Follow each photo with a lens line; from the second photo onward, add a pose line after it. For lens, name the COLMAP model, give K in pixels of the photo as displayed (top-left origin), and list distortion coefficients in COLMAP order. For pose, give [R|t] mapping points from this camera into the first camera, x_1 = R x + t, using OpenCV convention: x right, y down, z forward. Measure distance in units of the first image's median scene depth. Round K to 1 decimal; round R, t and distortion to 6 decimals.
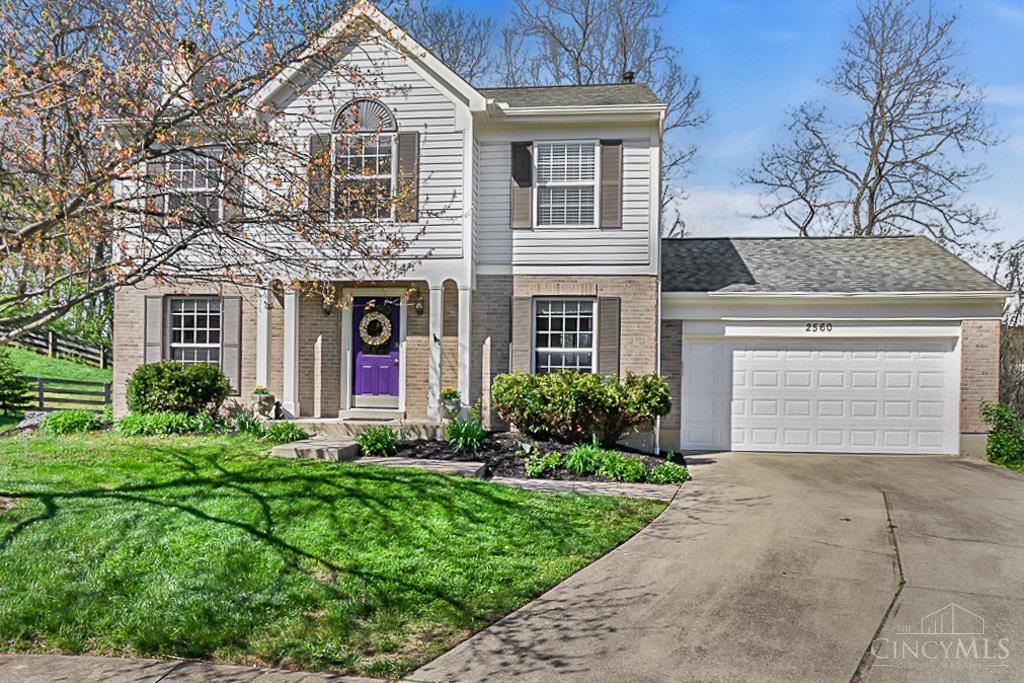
lens RADIAL K [[709.4, 0, 551.9], [0, 709.4, 369.6], [0, 0, 1]] dist [-0.066717, -0.000382]
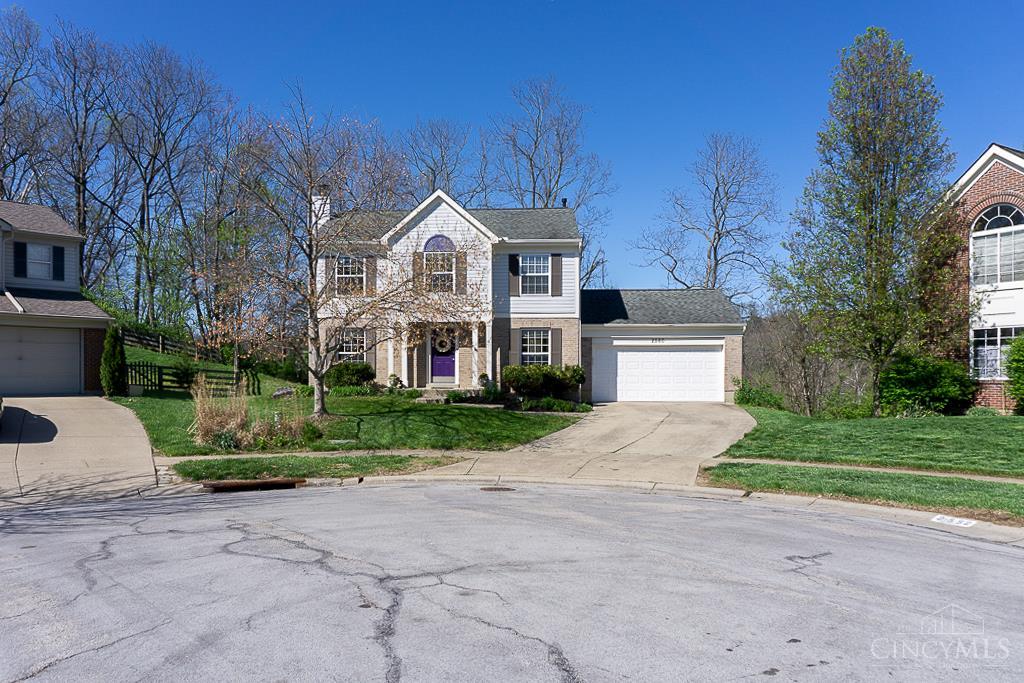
lens RADIAL K [[705.1, 0, 512.0], [0, 705.1, 341.5], [0, 0, 1]] dist [-0.002345, -0.000212]
pose [[0.999423, -0.012289, 0.031661, -0.117922], [0.012608, 0.999872, -0.009874, -0.043791], [-0.031535, 0.010268, 0.999450, -1.093705]]
